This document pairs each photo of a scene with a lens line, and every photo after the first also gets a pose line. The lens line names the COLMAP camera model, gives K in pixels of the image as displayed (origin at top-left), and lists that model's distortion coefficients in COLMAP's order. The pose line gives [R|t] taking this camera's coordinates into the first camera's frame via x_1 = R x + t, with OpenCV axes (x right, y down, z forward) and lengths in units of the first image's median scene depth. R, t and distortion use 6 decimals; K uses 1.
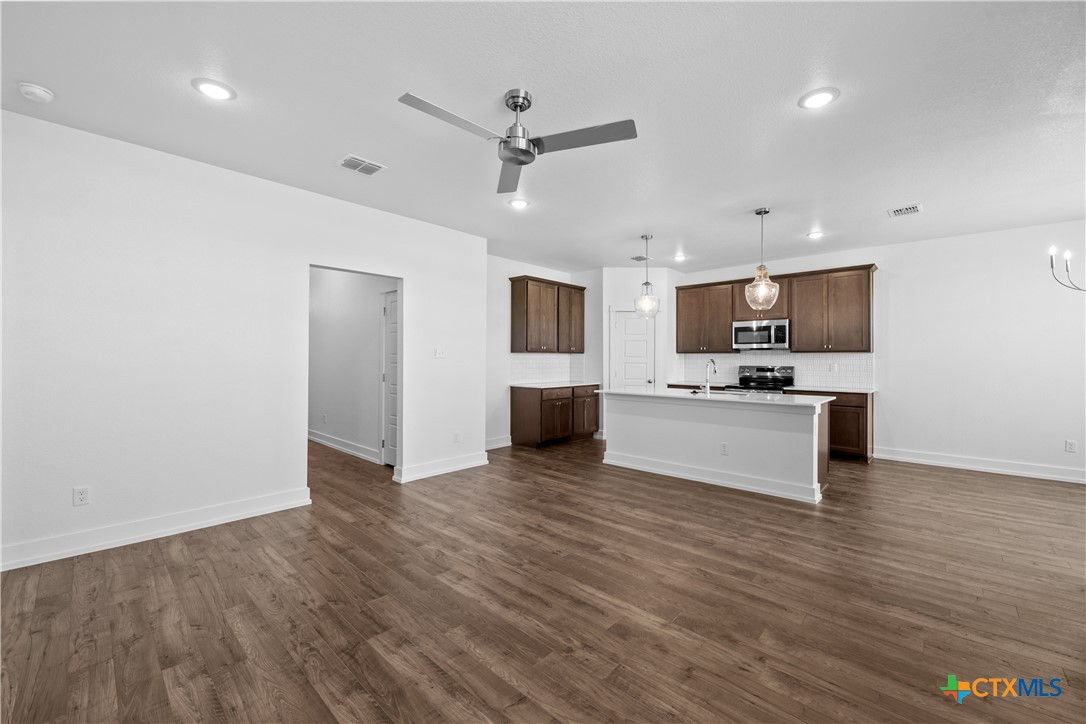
lens RADIAL K [[434.4, 0, 546.3], [0, 434.4, 363.0], [0, 0, 1]] dist [-0.007501, -0.002161]
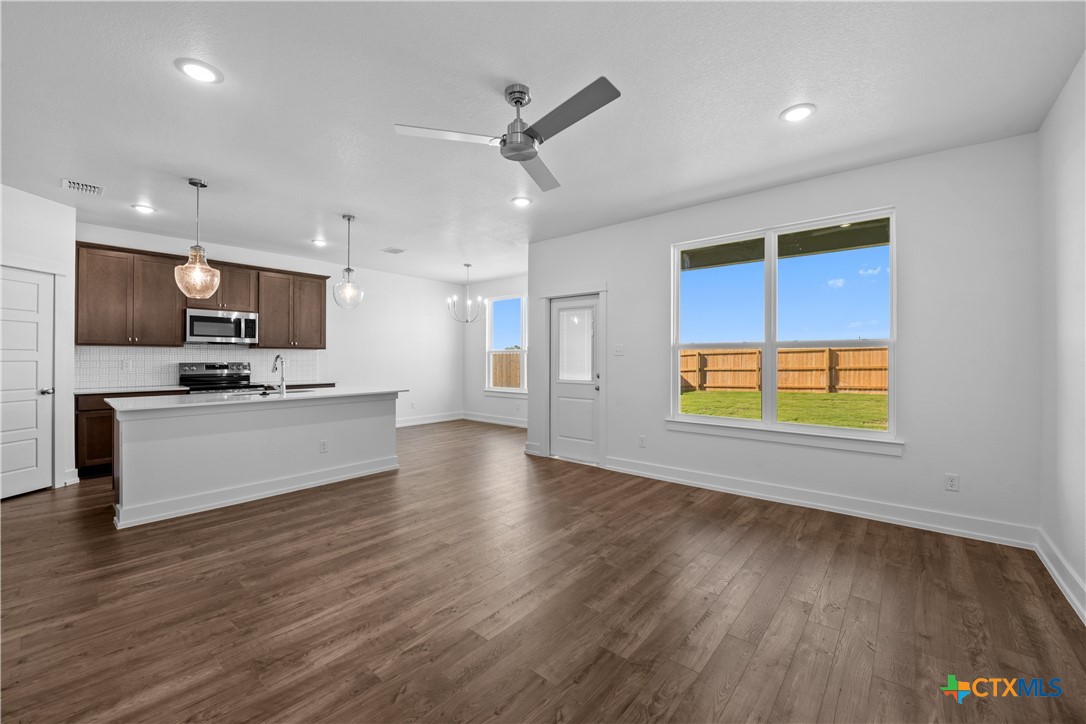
lens RADIAL K [[434.4, 0, 550.8], [0, 434.4, 361.0], [0, 0, 1]] dist [-0.007501, -0.002161]
pose [[-0.059035, -0.011227, 0.998193, -0.647570], [0.006251, 0.999913, 0.011616, -0.003427], [-0.998236, 0.006925, -0.058959, 0.593443]]
